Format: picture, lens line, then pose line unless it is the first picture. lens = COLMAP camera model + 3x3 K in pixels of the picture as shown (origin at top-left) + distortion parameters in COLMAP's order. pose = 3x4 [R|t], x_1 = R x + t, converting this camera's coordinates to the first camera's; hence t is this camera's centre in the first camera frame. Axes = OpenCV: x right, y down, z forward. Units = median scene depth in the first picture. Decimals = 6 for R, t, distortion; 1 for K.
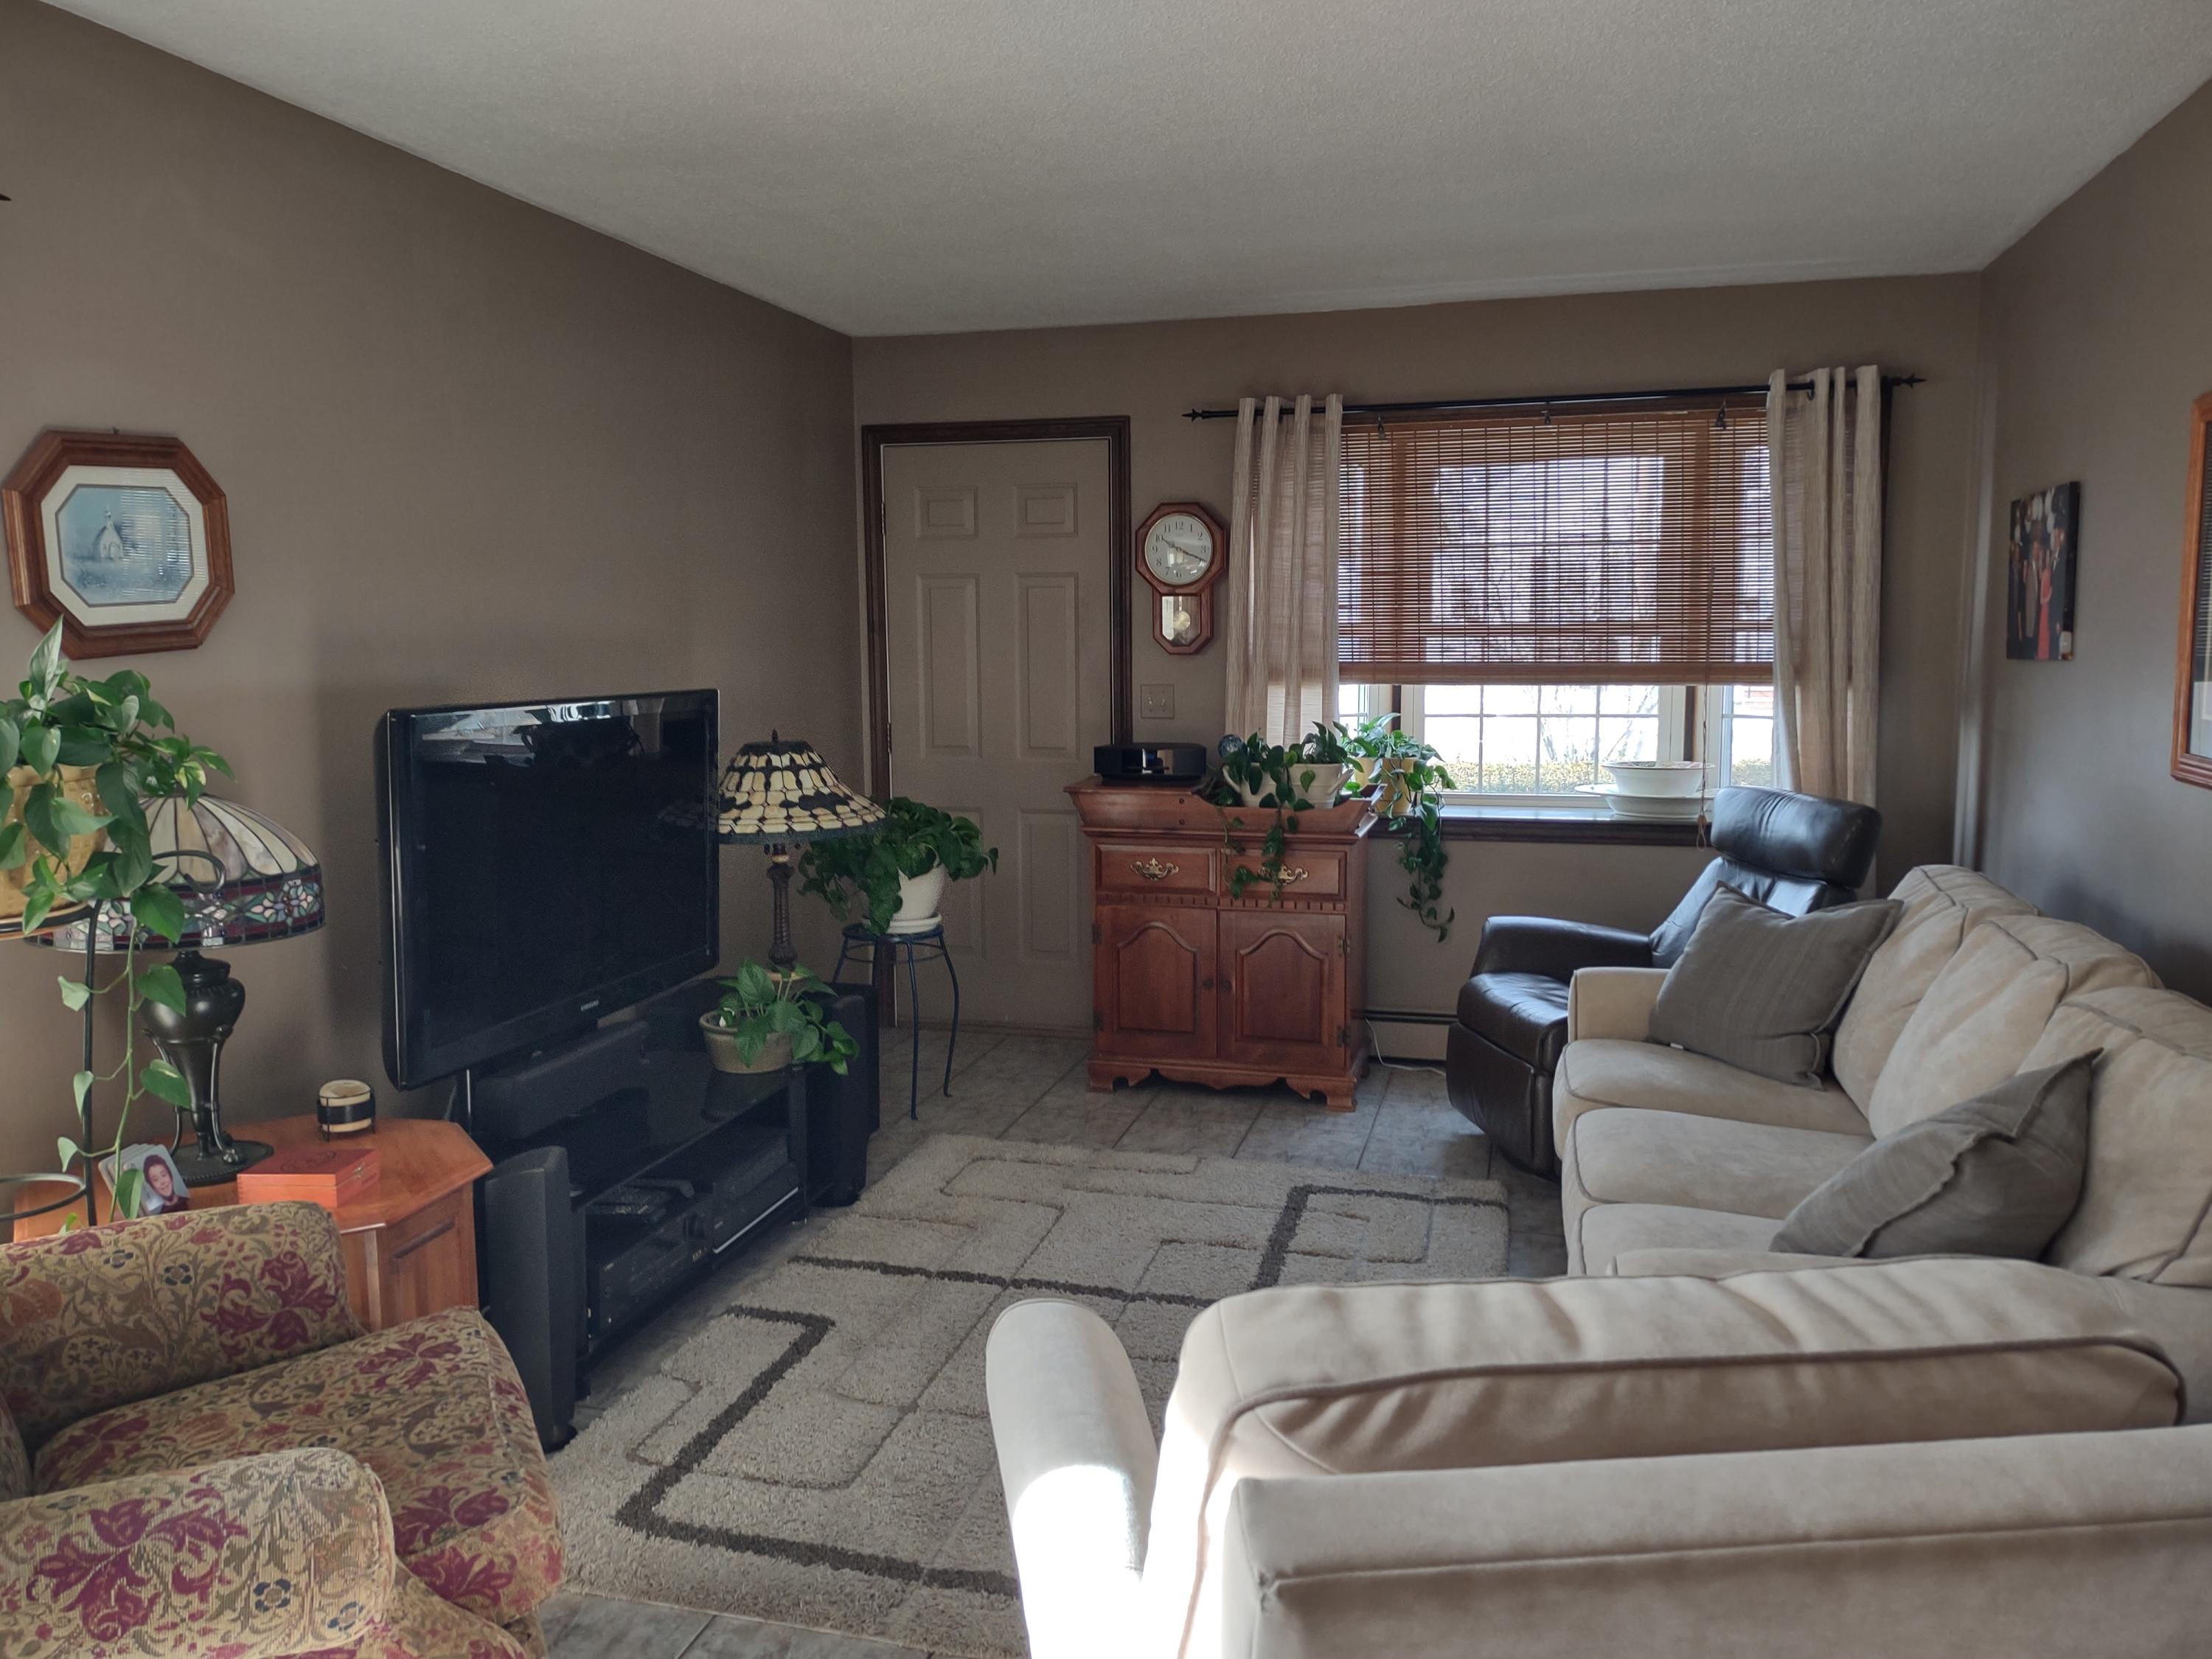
lens RADIAL K [[1658.6, 0, 1103.9], [0, 1658.6, 819.1], [0, 0, 1]] dist [0.090044, -0.117519]
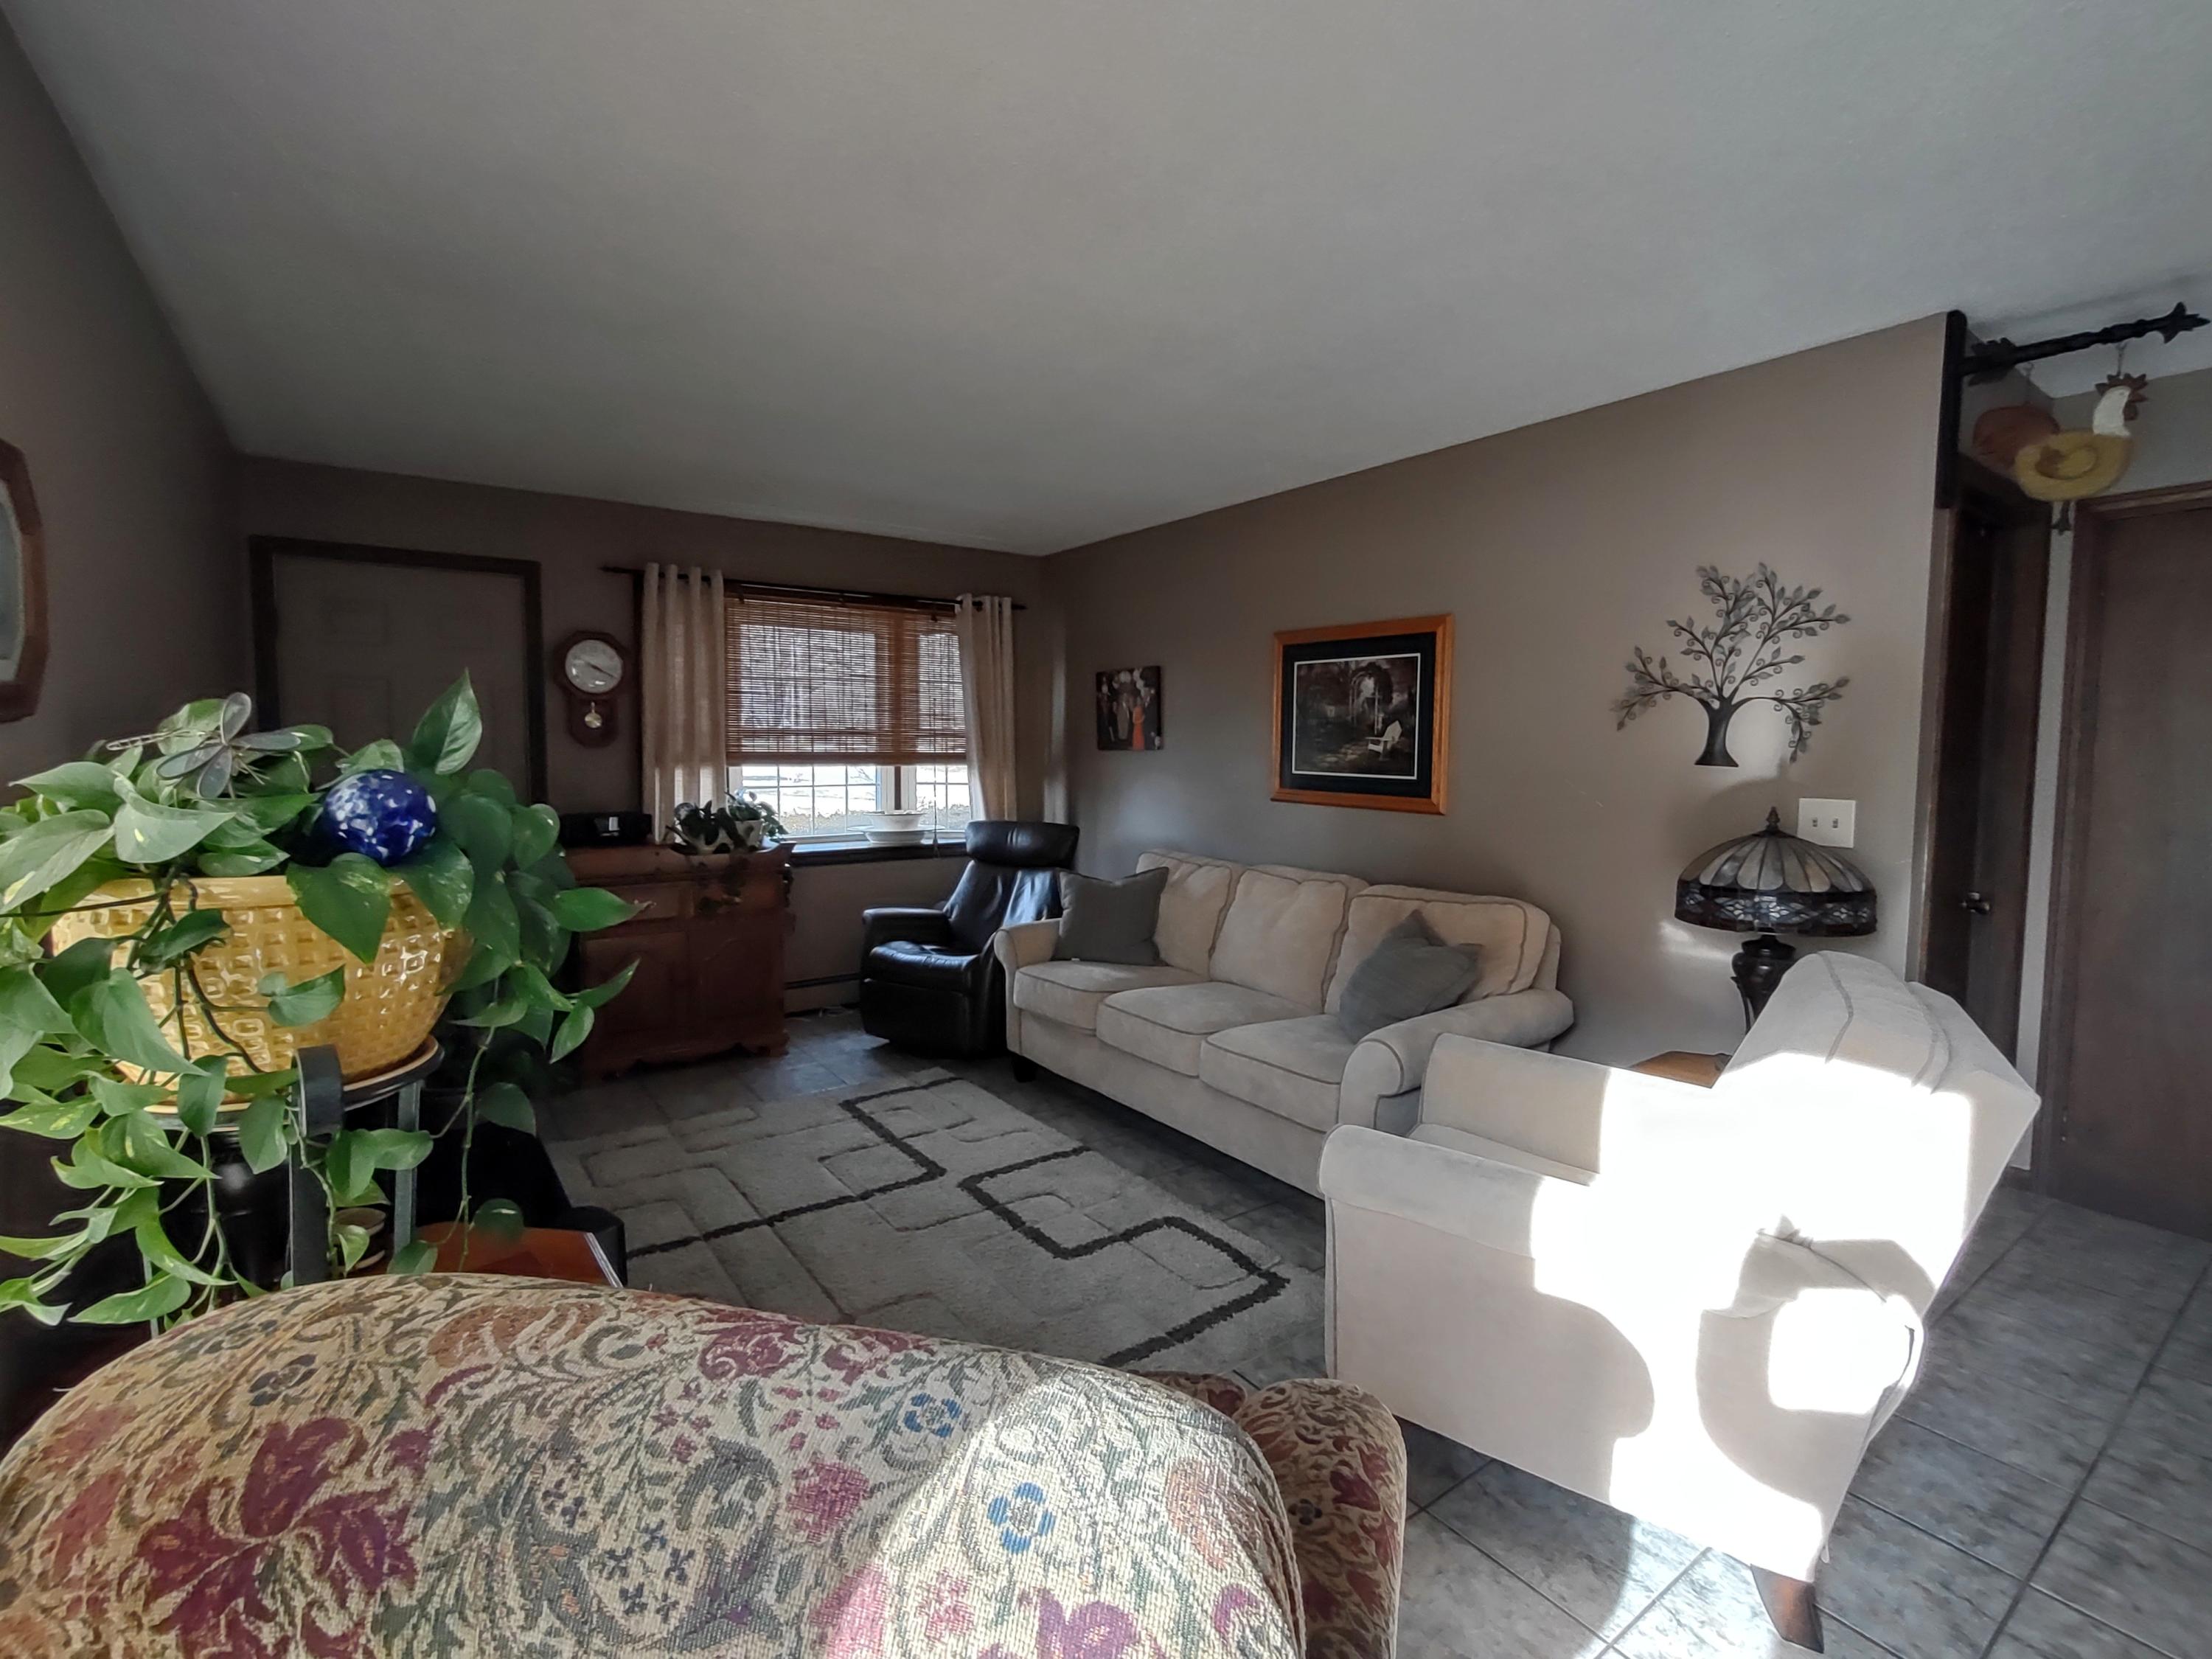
lens RADIAL K [[1006.4, 0, 1088.4], [0, 1006.4, 812.6], [0, 0, 1]] dist [-0.004869, 0.001241]
pose [[0.640514, -0.044739, 0.766642, -0.484353], [0.077439, 0.996976, -0.006518, -0.015689], [-0.764032, 0.063543, 0.642042, 0.284279]]
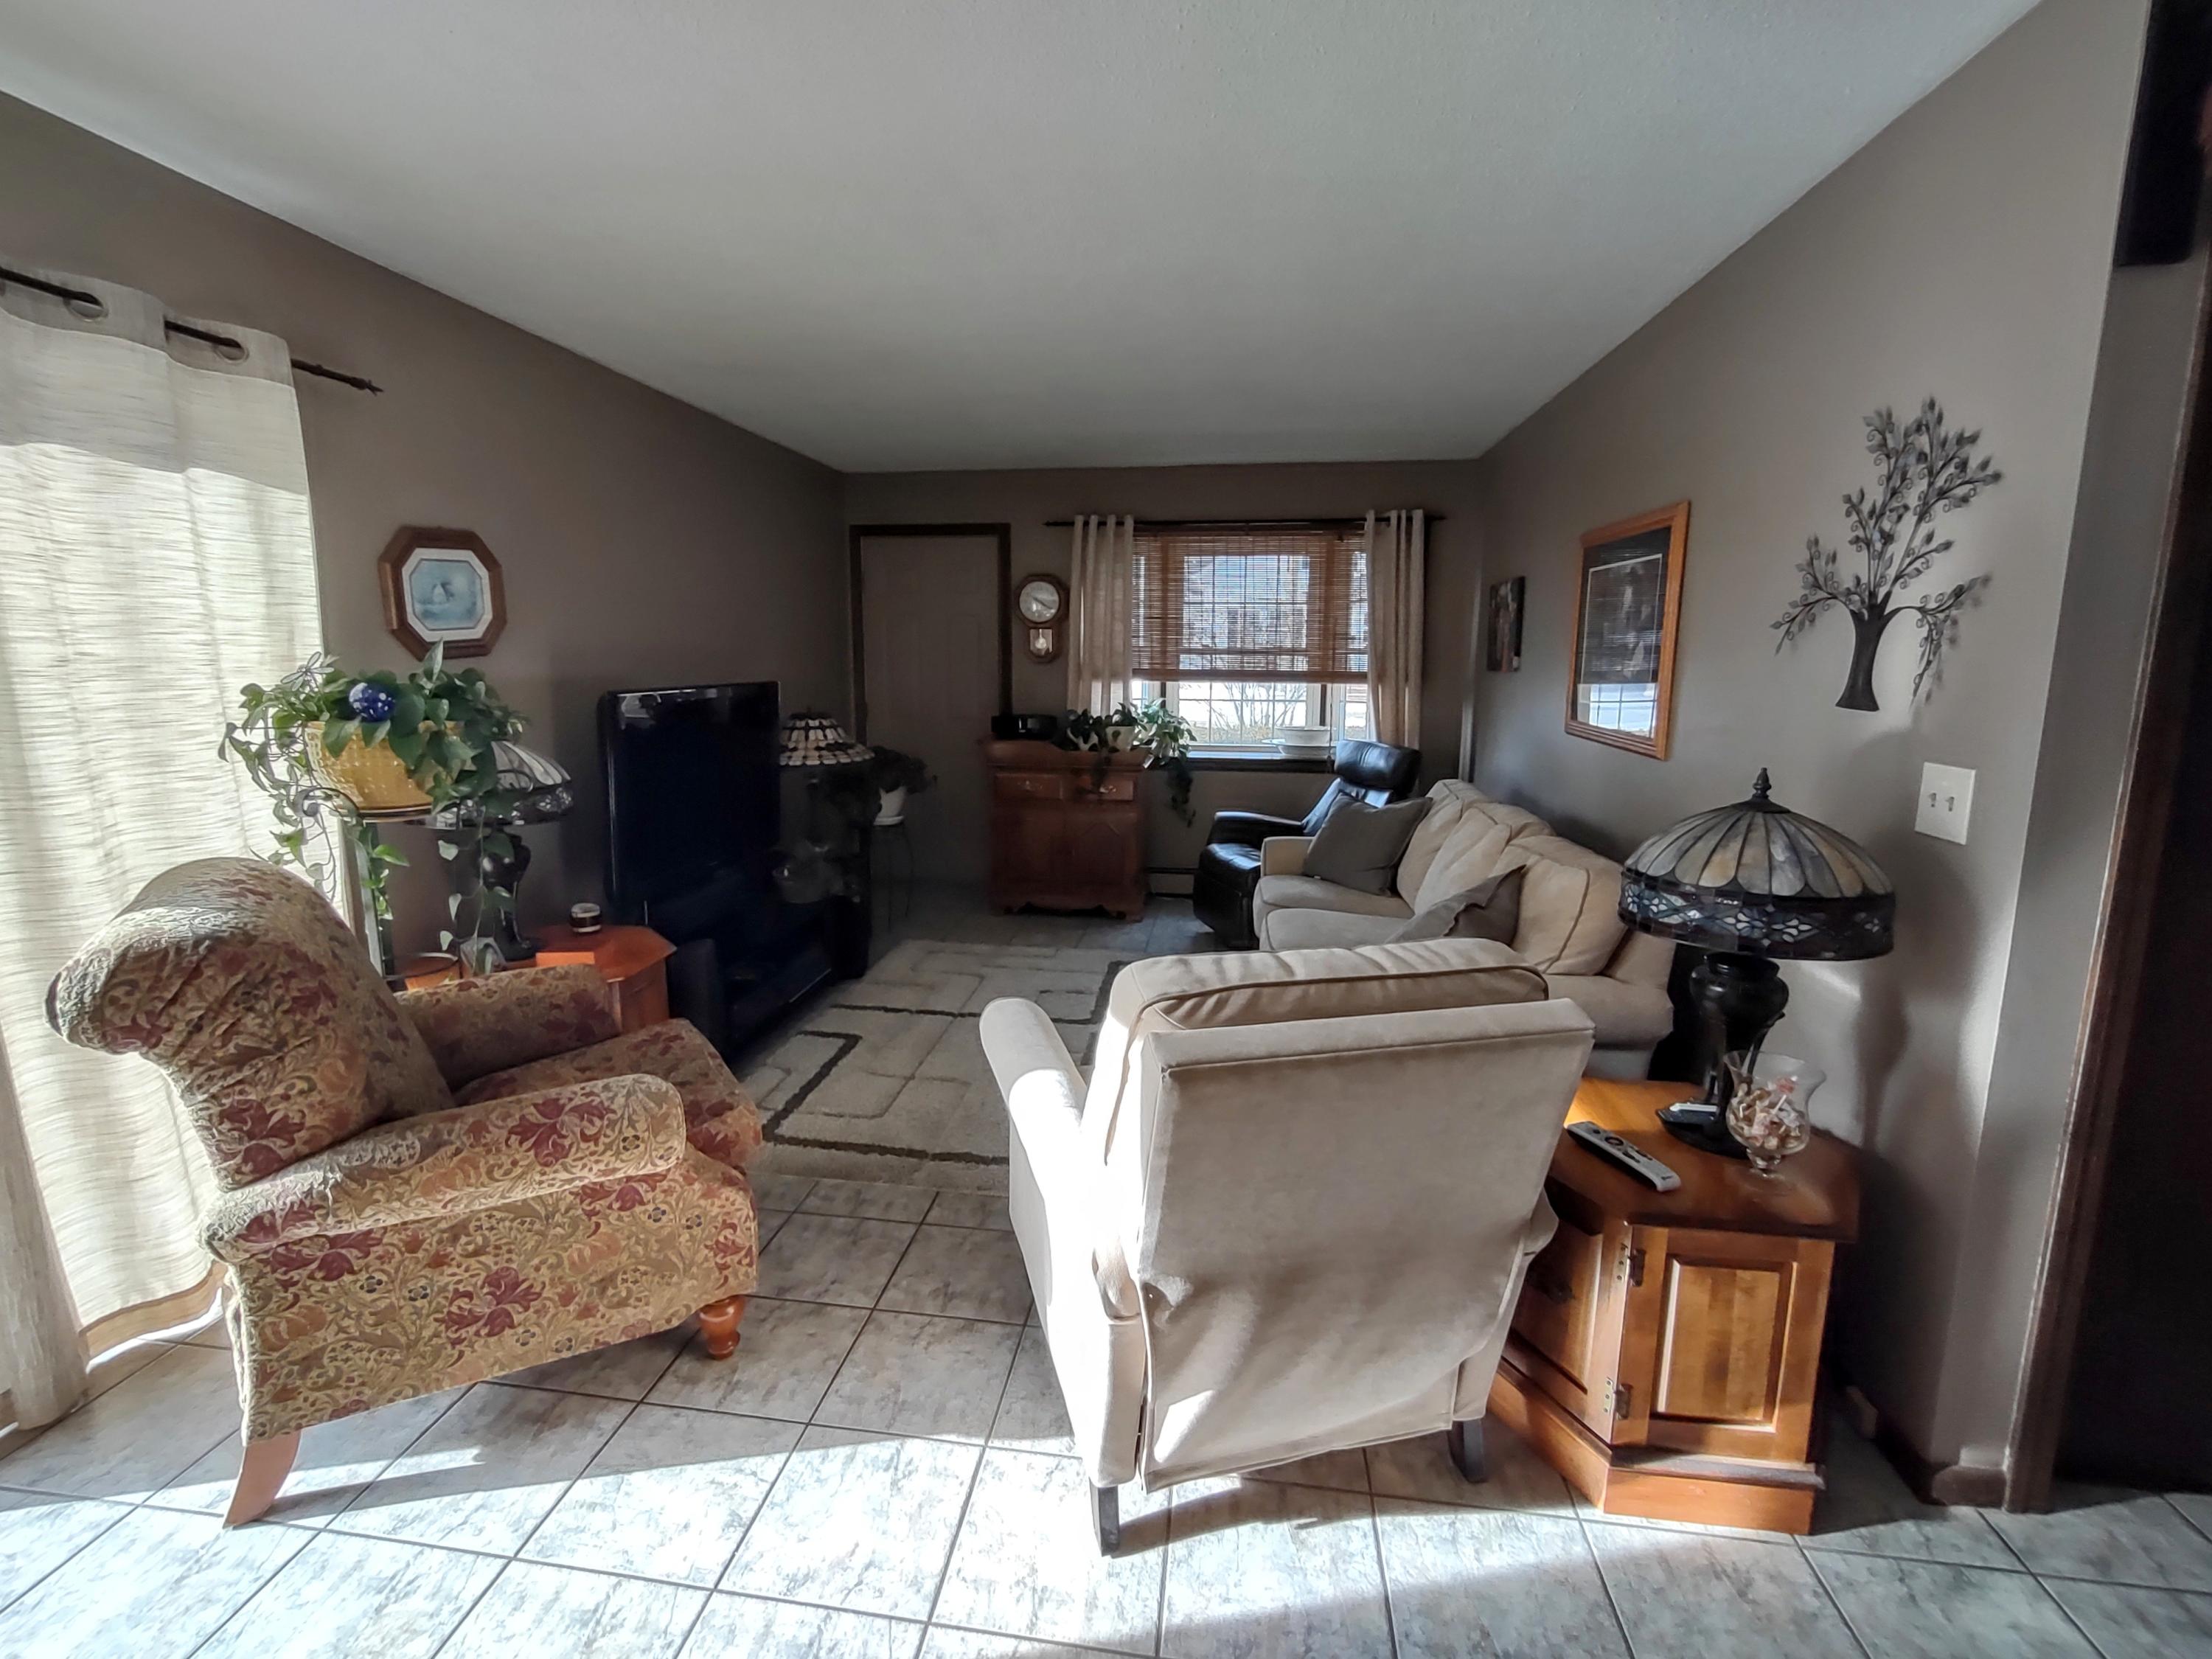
lens RADIAL K [[1006.4, 0, 1088.4], [0, 1006.4, 812.6], [0, 0, 1]] dist [-0.004869, 0.001241]
pose [[0.993498, -0.008079, 0.113561, -0.037636], [0.002676, 0.998861, 0.047650, 0.009542], [-0.113817, -0.047036, 0.992388, -0.077476]]
